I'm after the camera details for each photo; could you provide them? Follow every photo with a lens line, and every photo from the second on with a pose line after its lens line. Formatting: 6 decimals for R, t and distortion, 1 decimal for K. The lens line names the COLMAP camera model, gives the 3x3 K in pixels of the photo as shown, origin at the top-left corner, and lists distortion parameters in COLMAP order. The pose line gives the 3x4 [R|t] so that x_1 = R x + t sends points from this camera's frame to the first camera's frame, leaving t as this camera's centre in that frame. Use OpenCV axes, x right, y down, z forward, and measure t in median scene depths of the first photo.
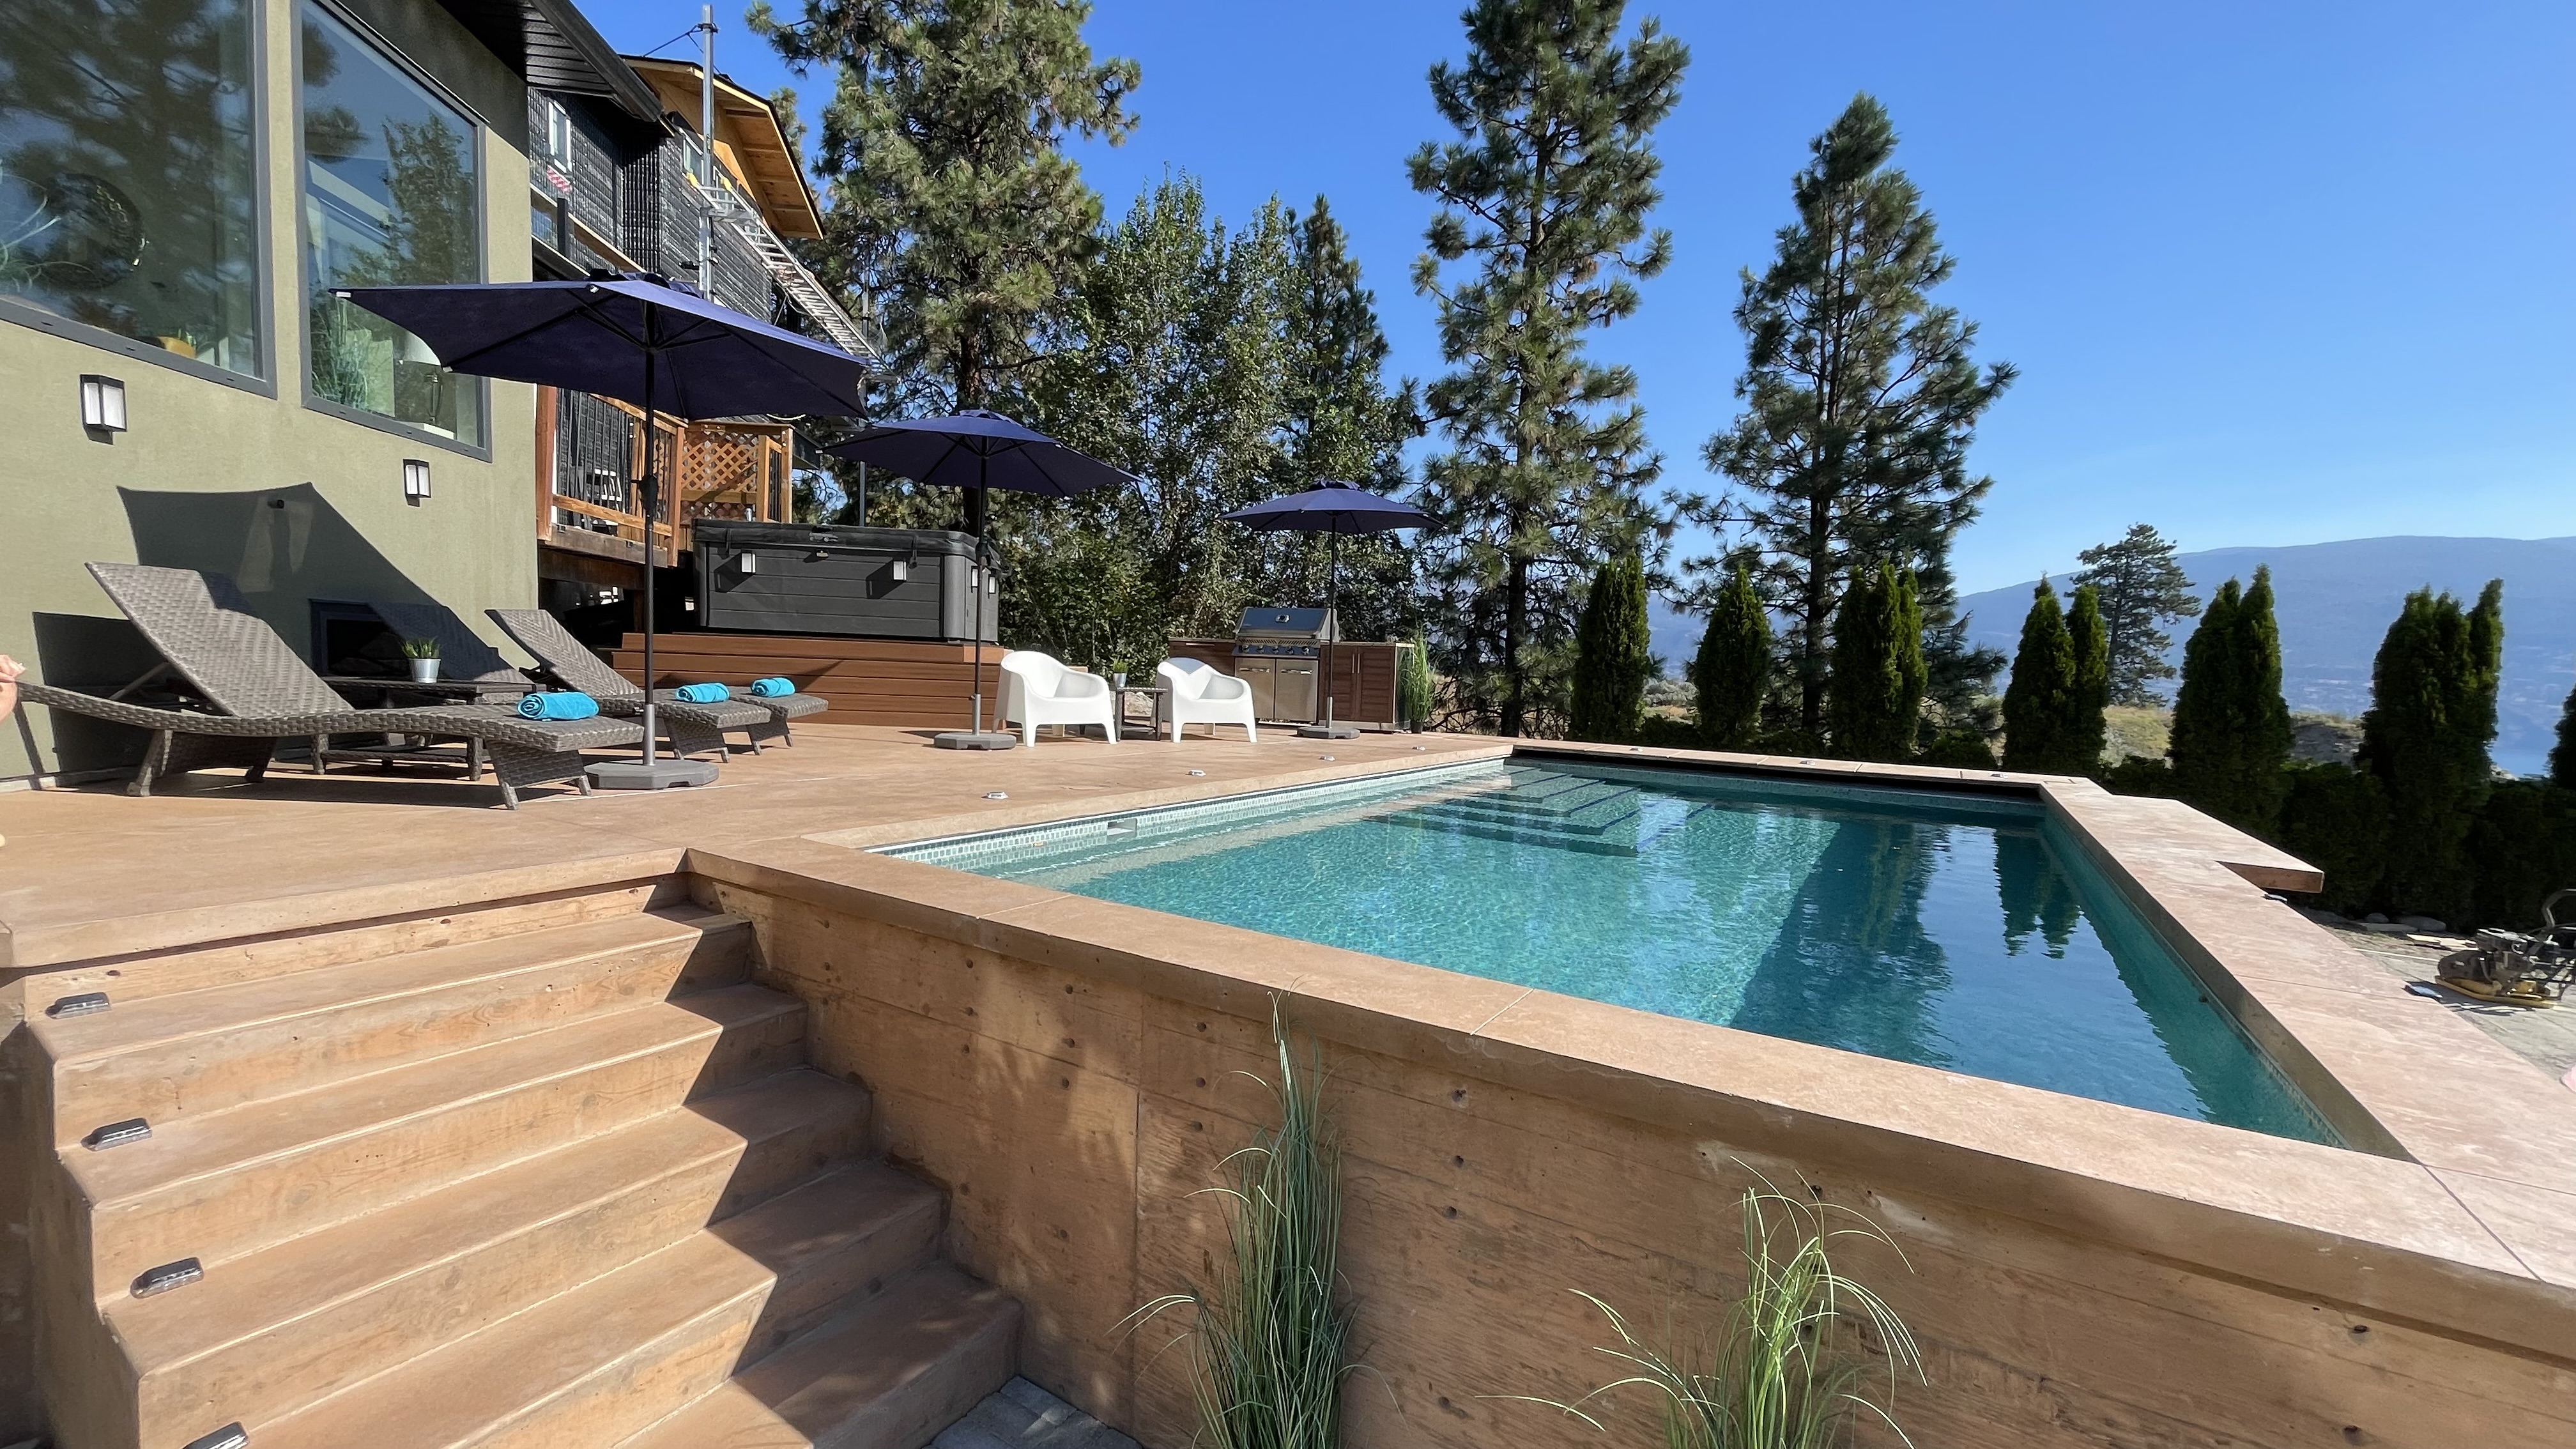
lens RADIAL K [[1049.7, 0, 1283.3], [0, 1049.7, 757.4], [0, 0, 1]] dist [-0.016922, -0.000088]
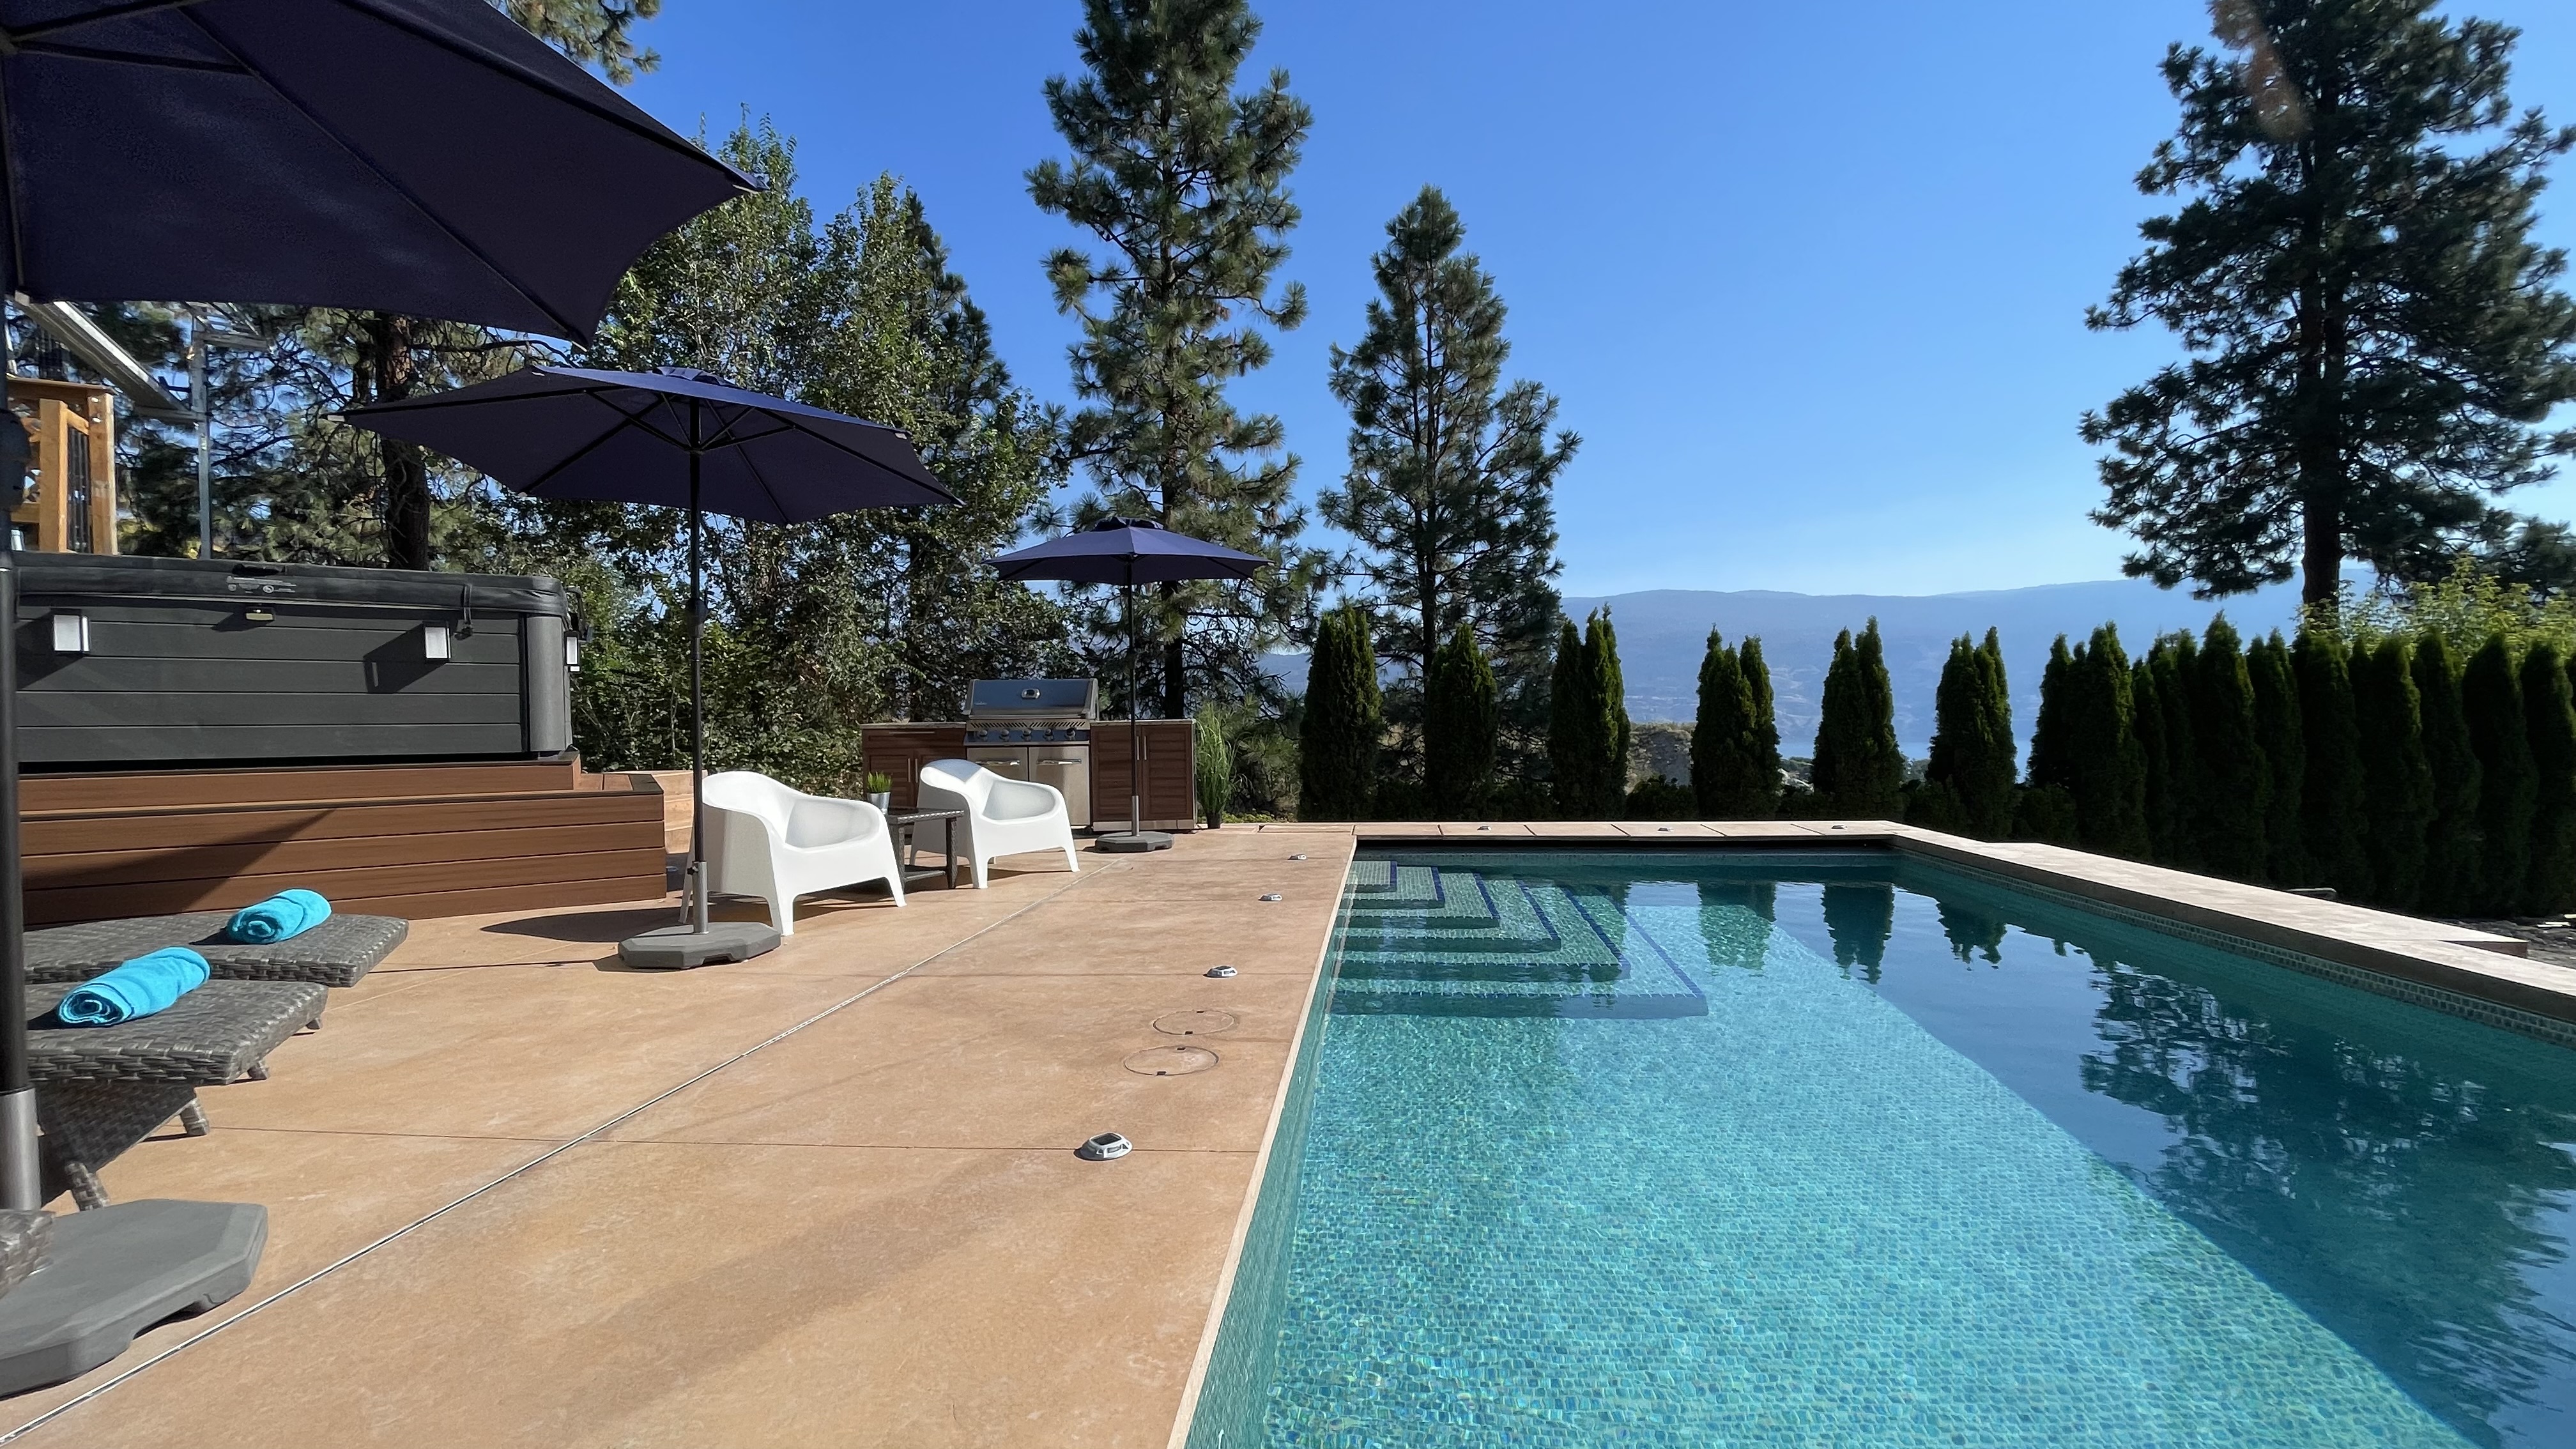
lens RADIAL K [[1042.7, 0, 1280.7], [0, 1042.7, 740.5], [0, 0, 1]] dist [-0.001714, -0.000502]
pose [[0.893183, -0.057695, 0.445978, -0.111030], [0.084984, 0.995521, -0.041415, -0.032306], [-0.441591, 0.074893, 0.894085, 0.149219]]
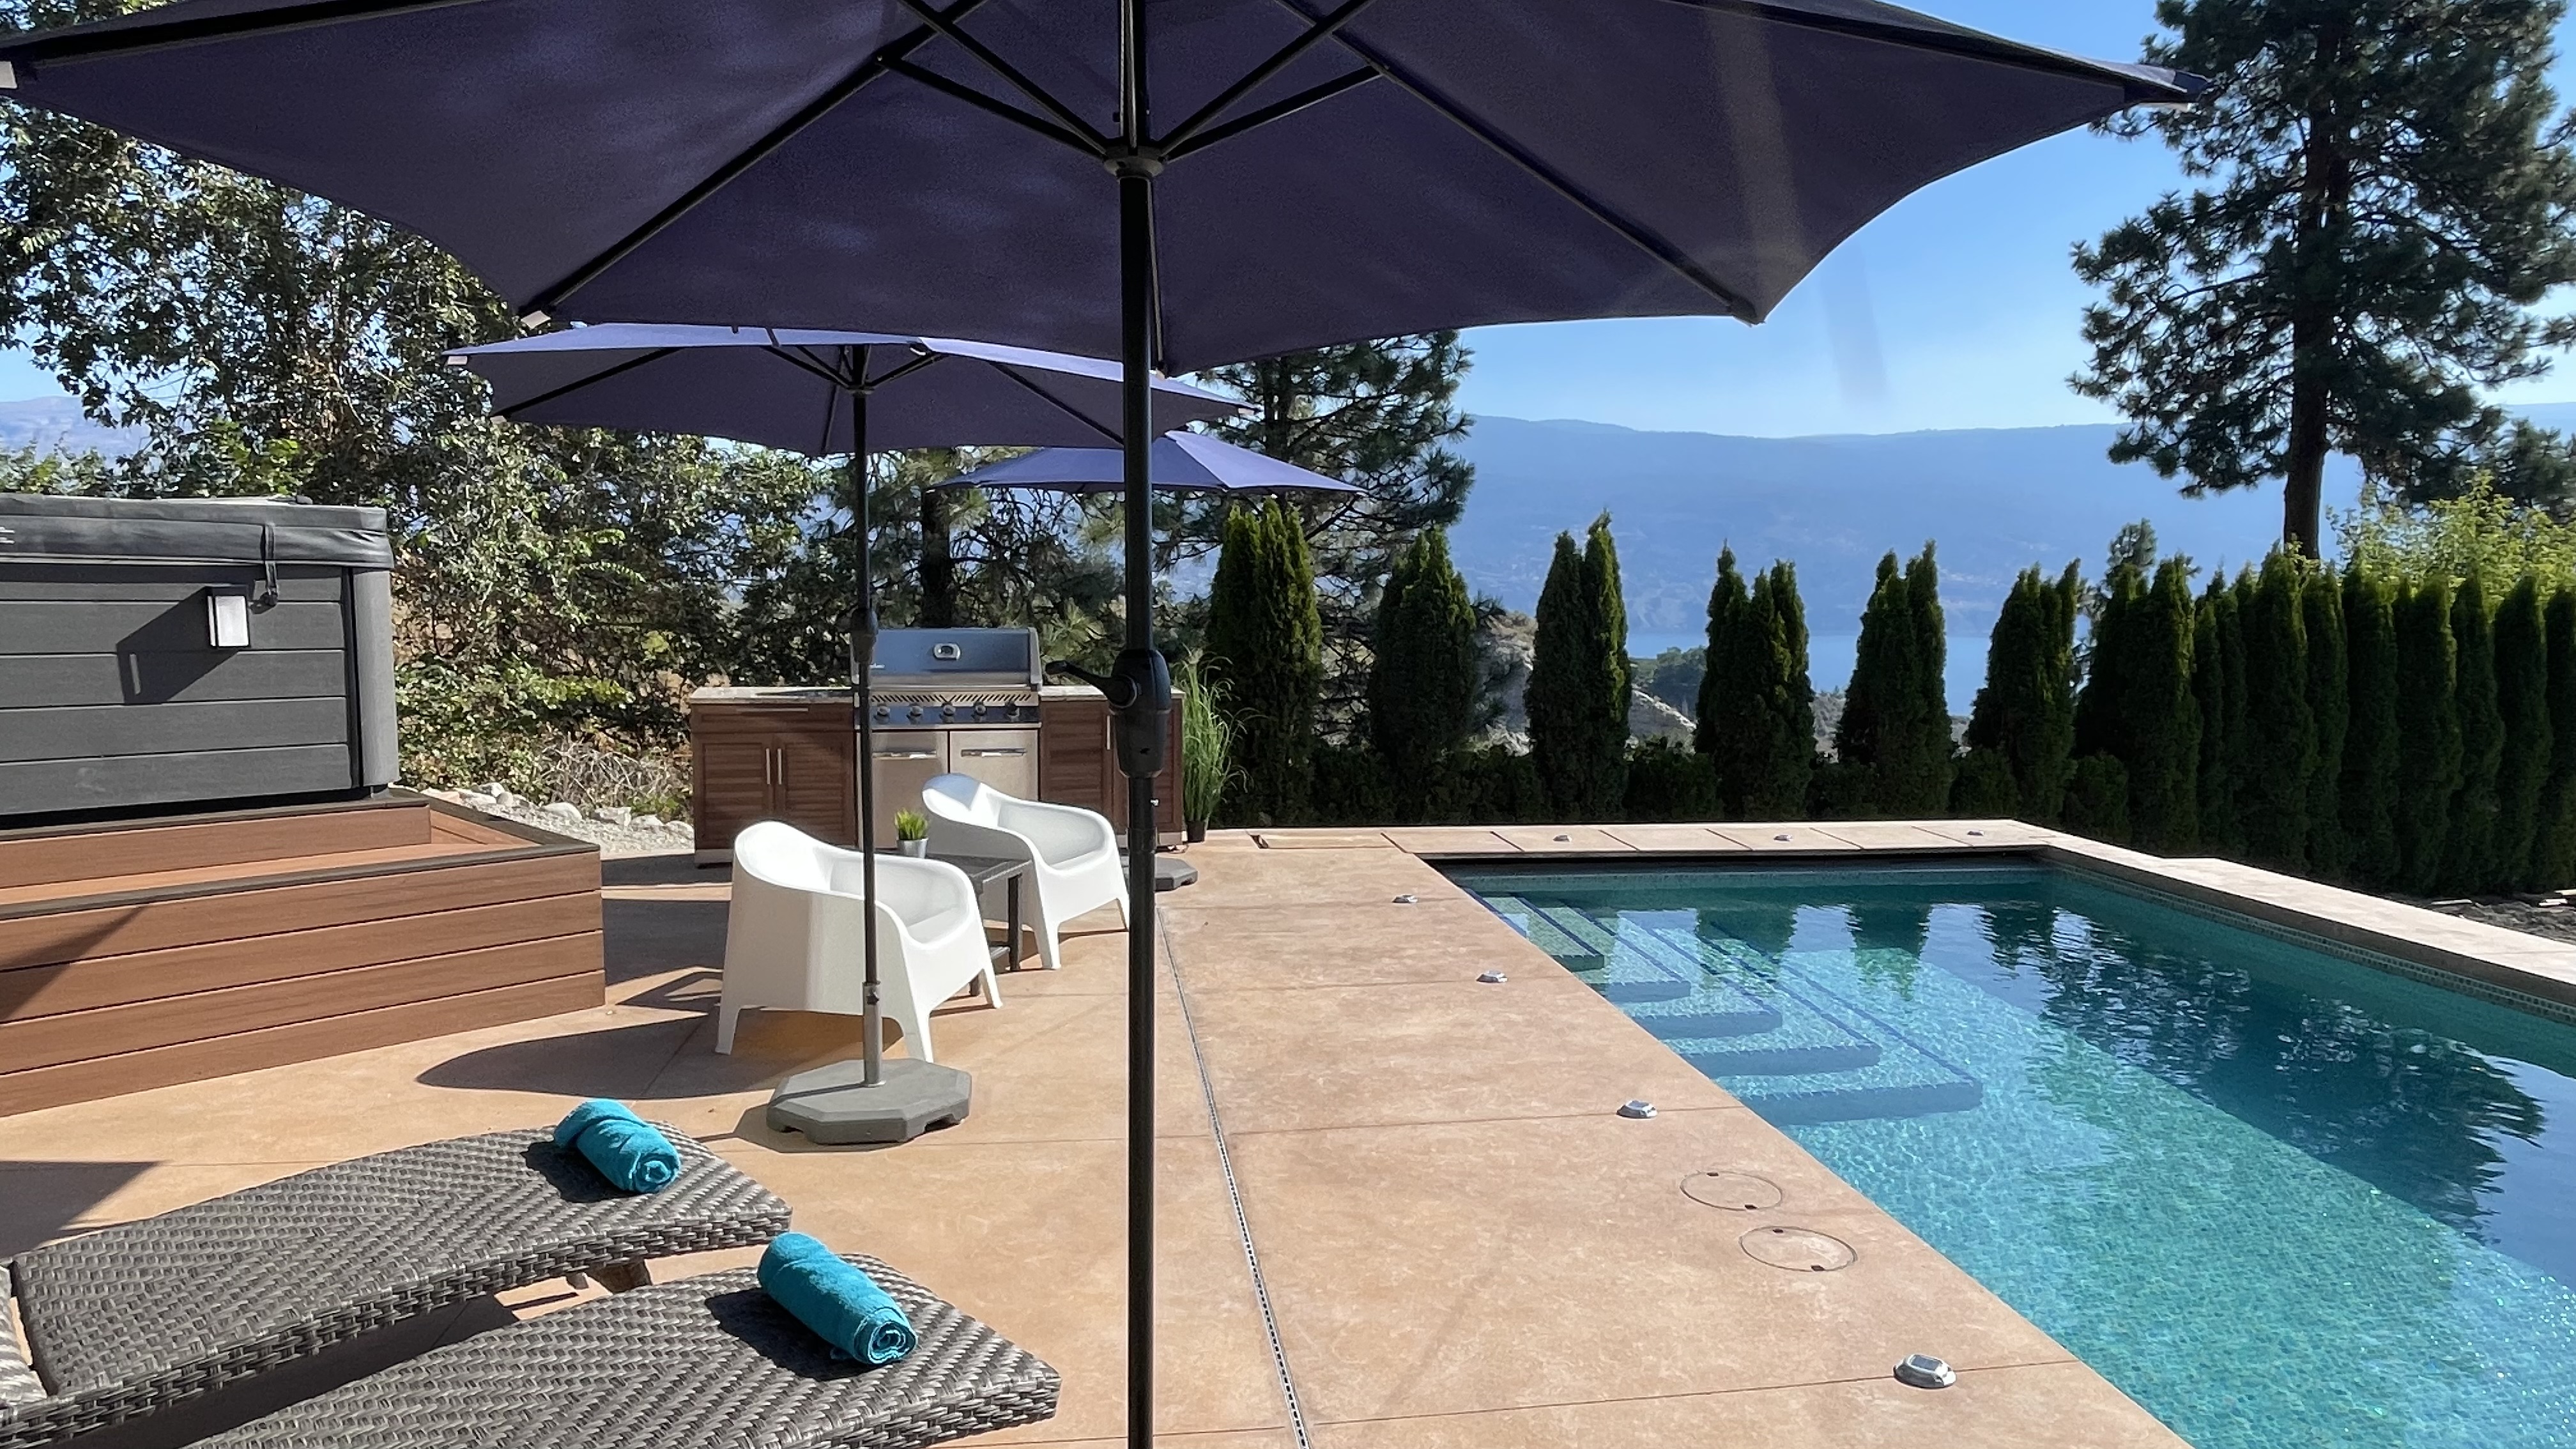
lens RADIAL K [[1560.6, 0, 1281.5], [0, 1560.6, 750.3], [0, 0, 1]] dist [-0.004485, 0.001942]
pose [[0.756134, -0.095990, 0.647339, -0.235614], [0.073259, 0.995382, 0.062027, -0.074680], [-0.650304, 0.000523, 0.759674, 0.190385]]
